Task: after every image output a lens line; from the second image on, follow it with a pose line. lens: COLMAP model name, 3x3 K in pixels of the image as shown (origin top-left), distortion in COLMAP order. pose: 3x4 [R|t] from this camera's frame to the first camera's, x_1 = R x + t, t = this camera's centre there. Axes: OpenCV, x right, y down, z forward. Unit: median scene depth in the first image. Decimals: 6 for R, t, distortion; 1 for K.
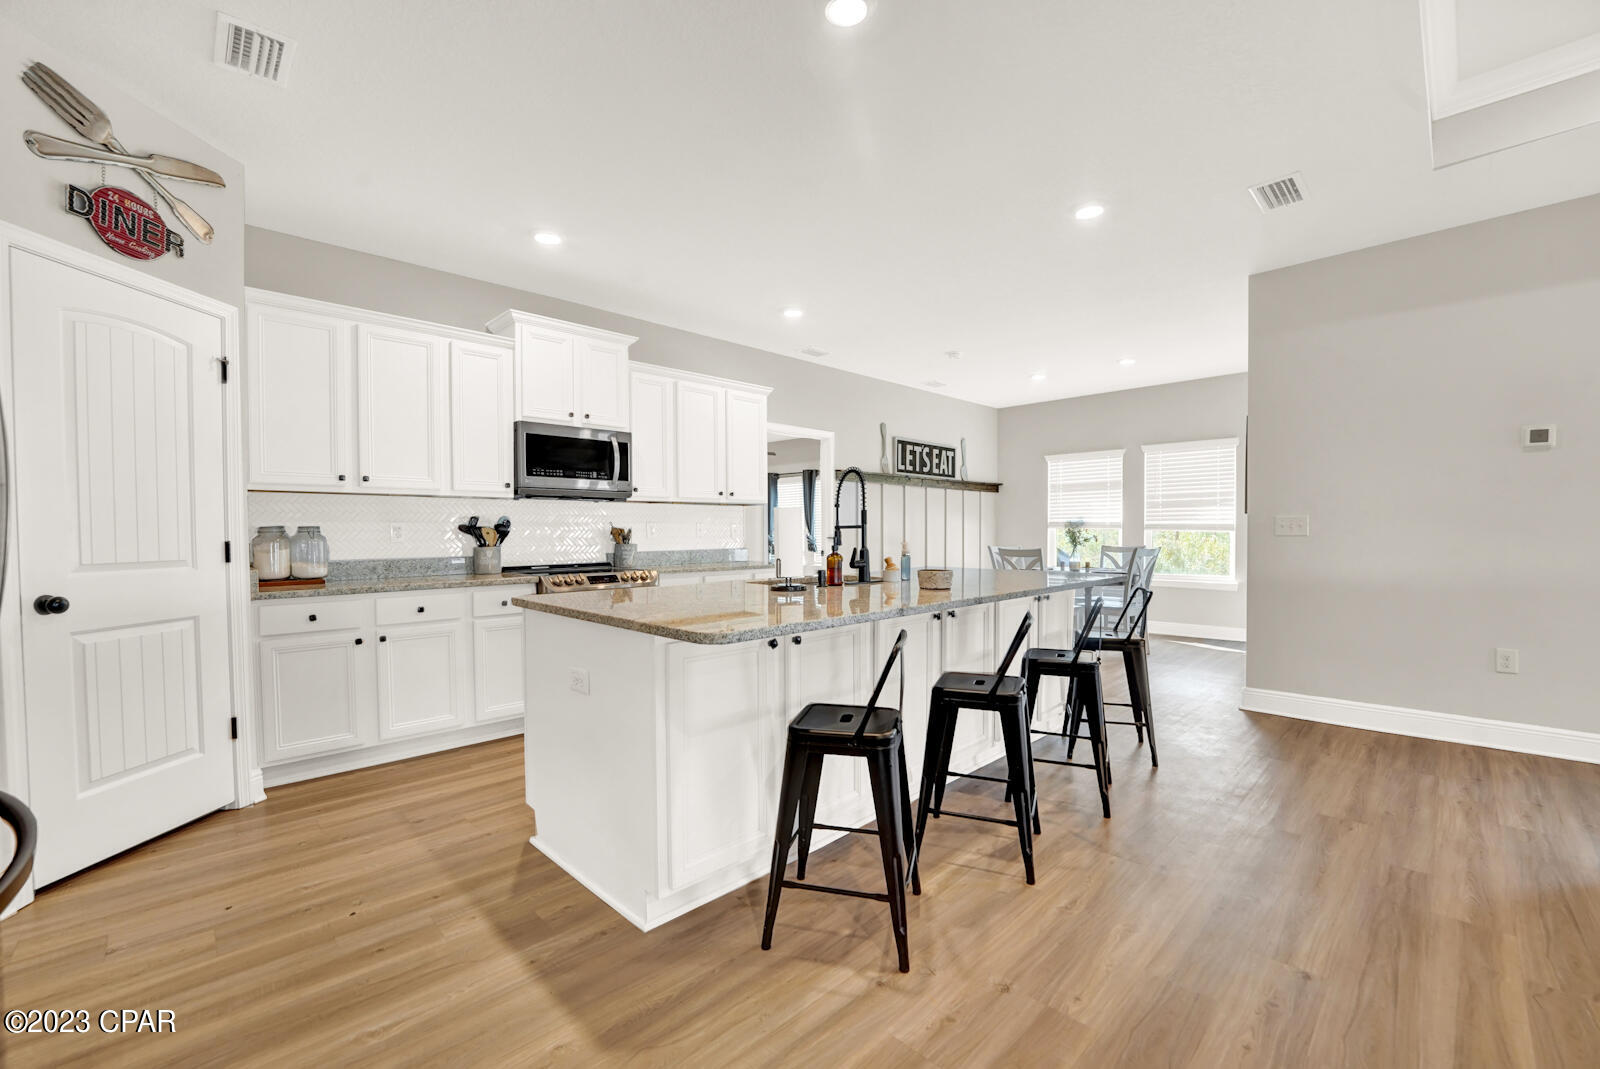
lens RADIAL K [[655.2, 0, 798.3], [0, 655.2, 547.1], [0, 0, 1]] dist [-0.026141, 0.002141]
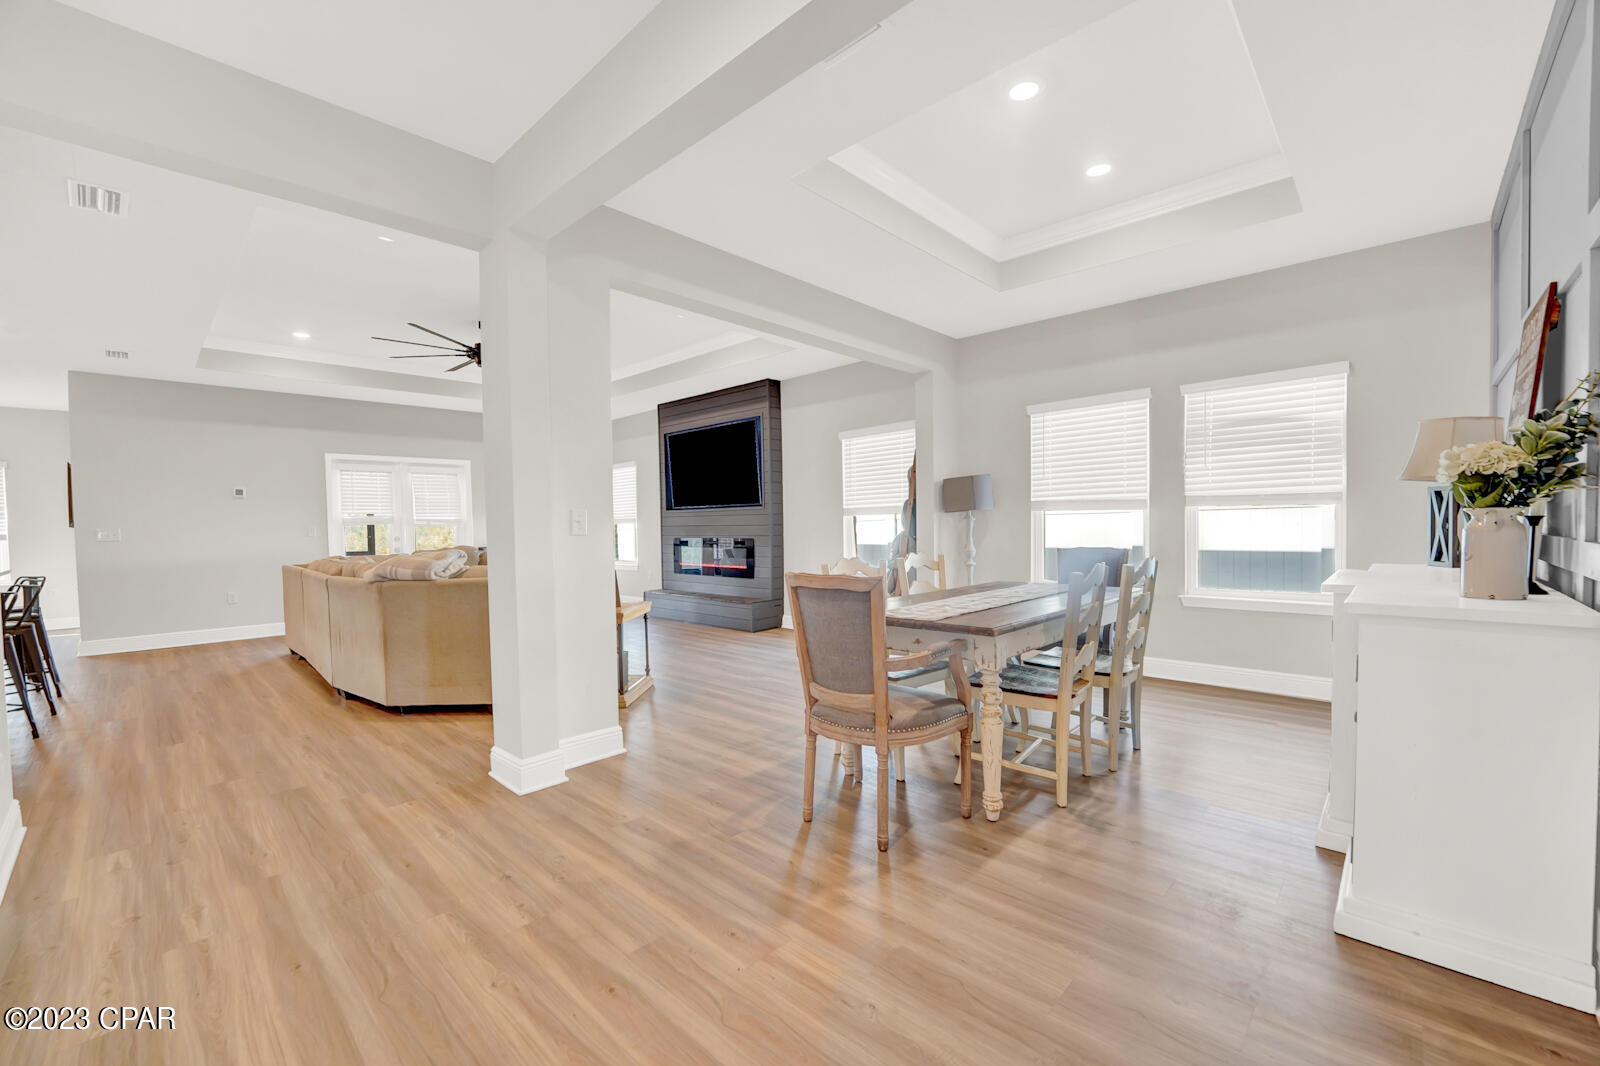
lens RADIAL K [[655.2, 0, 800.8], [0, 655.2, 549.4], [0, 0, 1]] dist [-0.026141, 0.002141]
pose [[-0.037669, -0.032070, 0.998776, -0.516666], [0.039917, 0.998639, 0.033571, 0.010669], [-0.998493, 0.041132, -0.036338, -0.387688]]
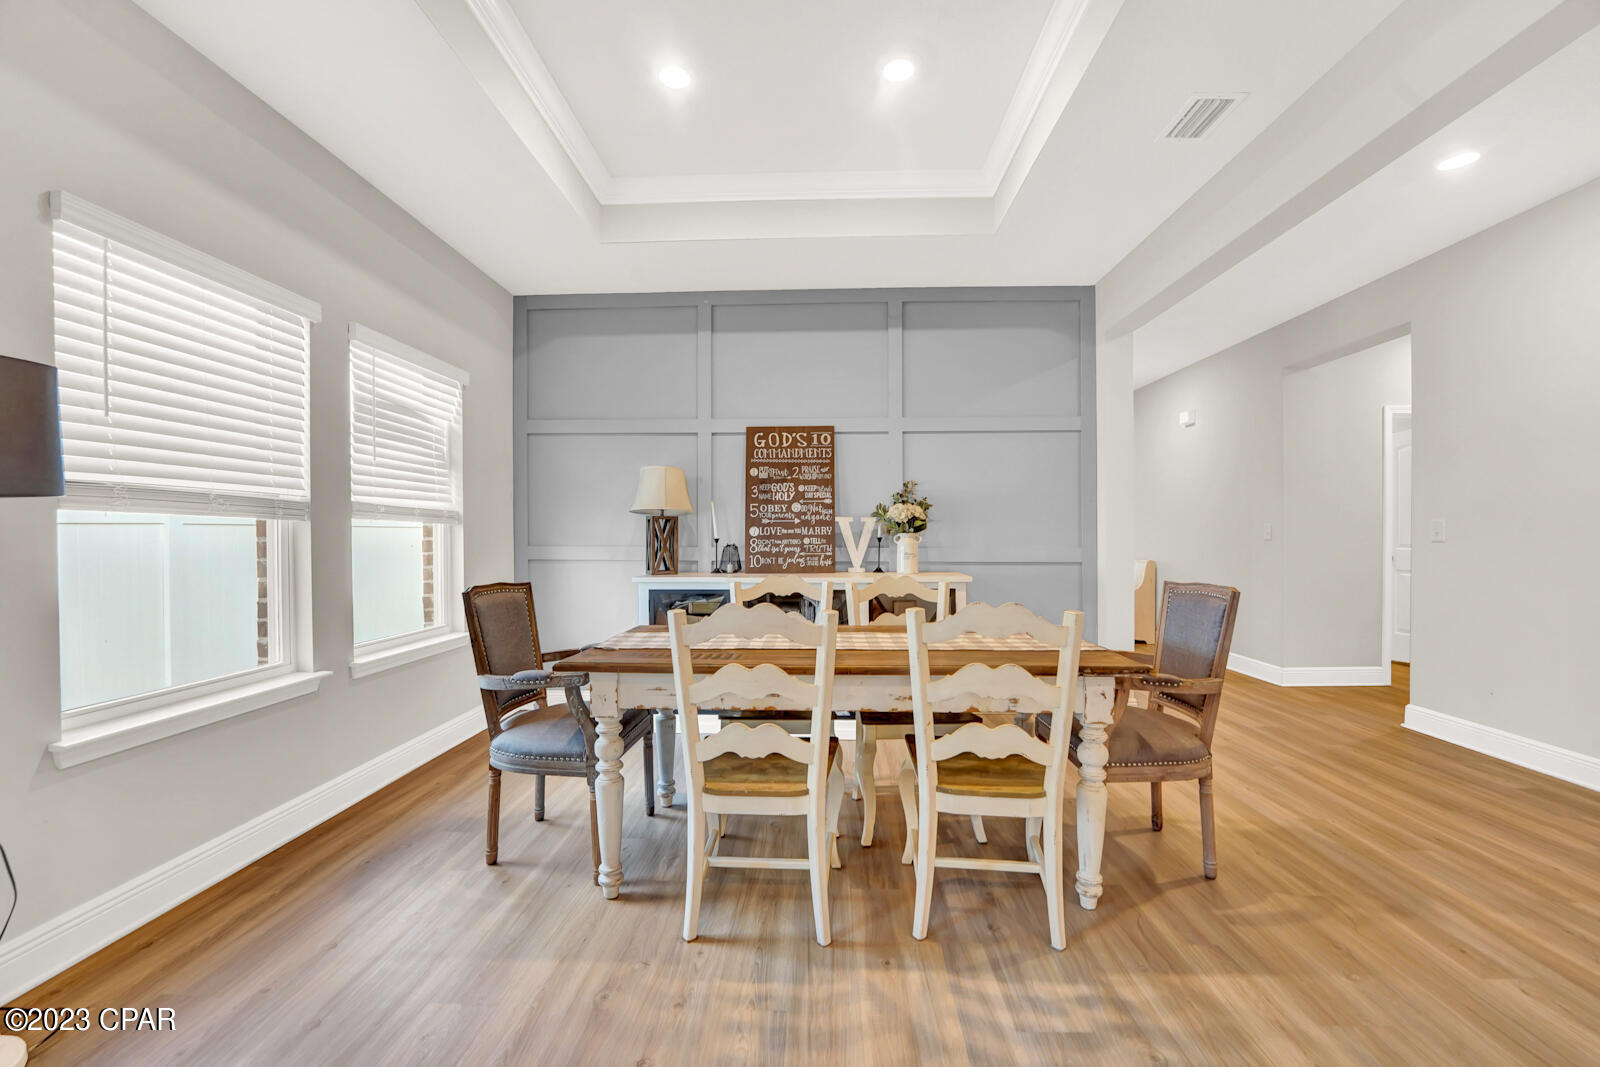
lens RADIAL K [[655.2, 0, 801.4], [0, 655.2, 530.3], [0, 0, 1]] dist [-0.026141, 0.002141]
pose [[-0.727563, 0.001009, -0.686040, 0.222573], [-0.008459, 0.999910, 0.010441, 0.005964], [0.685989, 0.013400, -0.727489, -0.307576]]
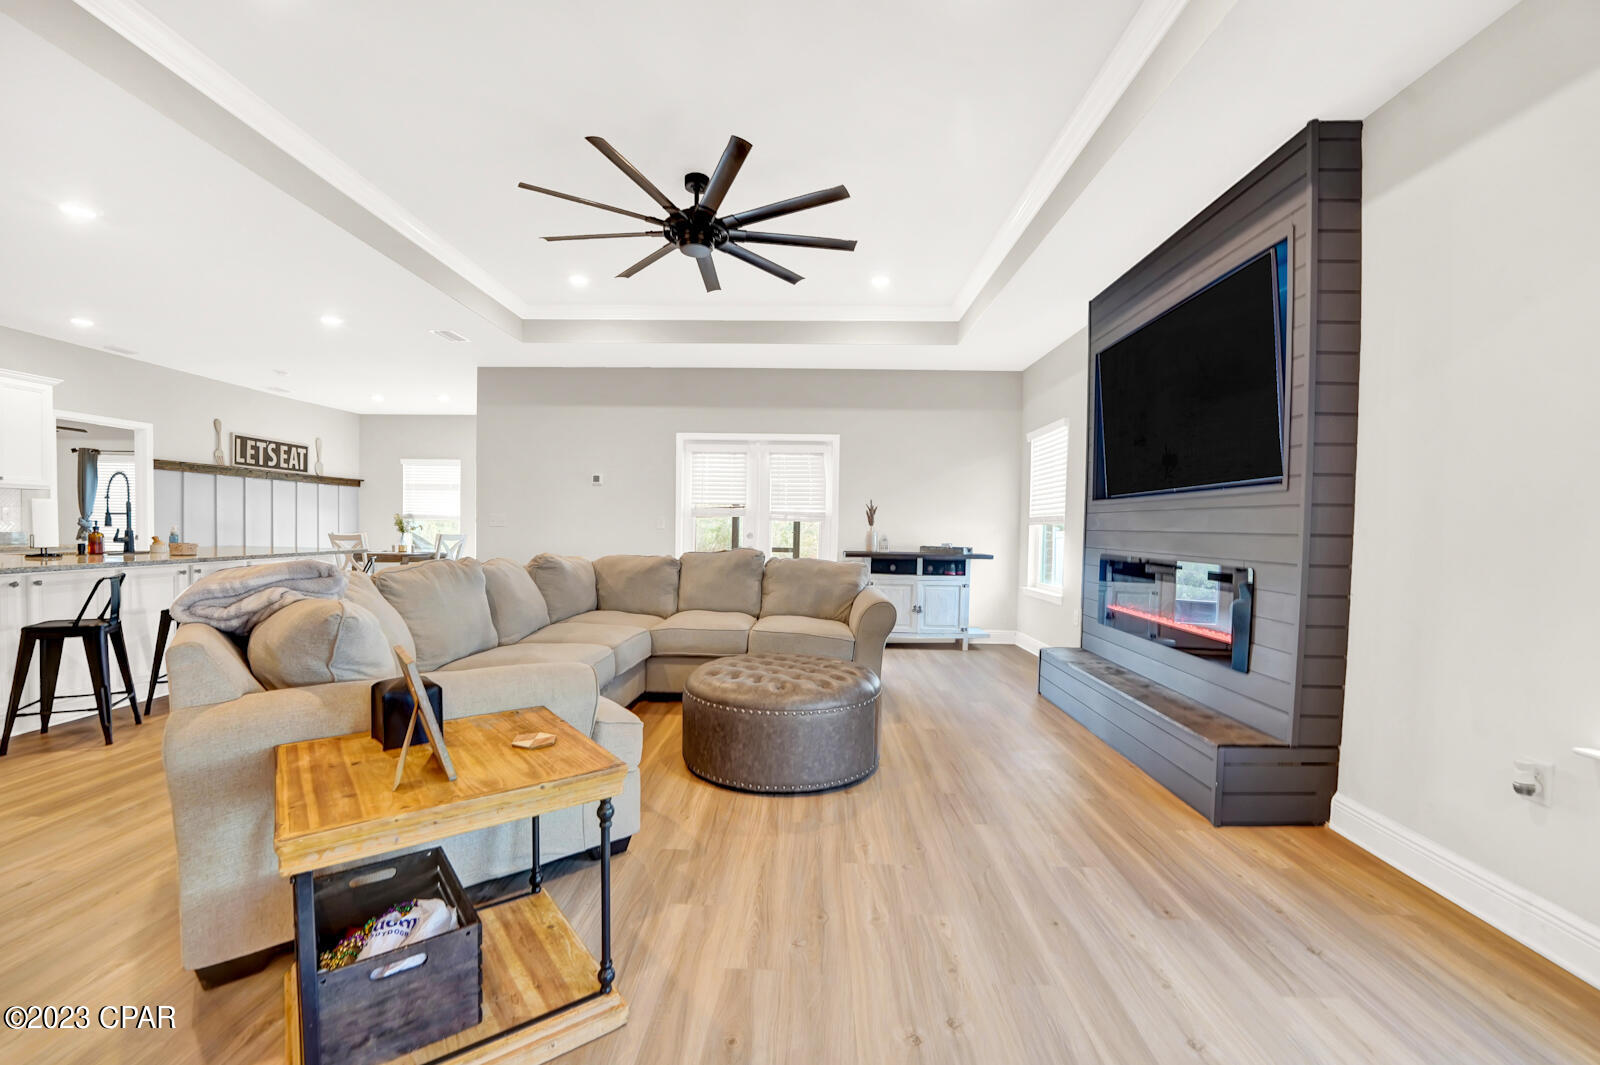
lens RADIAL K [[654.7, 0, 796.3], [0, 654.7, 546.8], [0, 0, 1]] dist [-0.026318, 0.001988]
pose [[0.718247, -0.003385, 0.695780, 0.079325], [-0.004575, 0.999944, 0.009587, 0.009221], [-0.695773, -0.010069, 0.718191, -0.442325]]
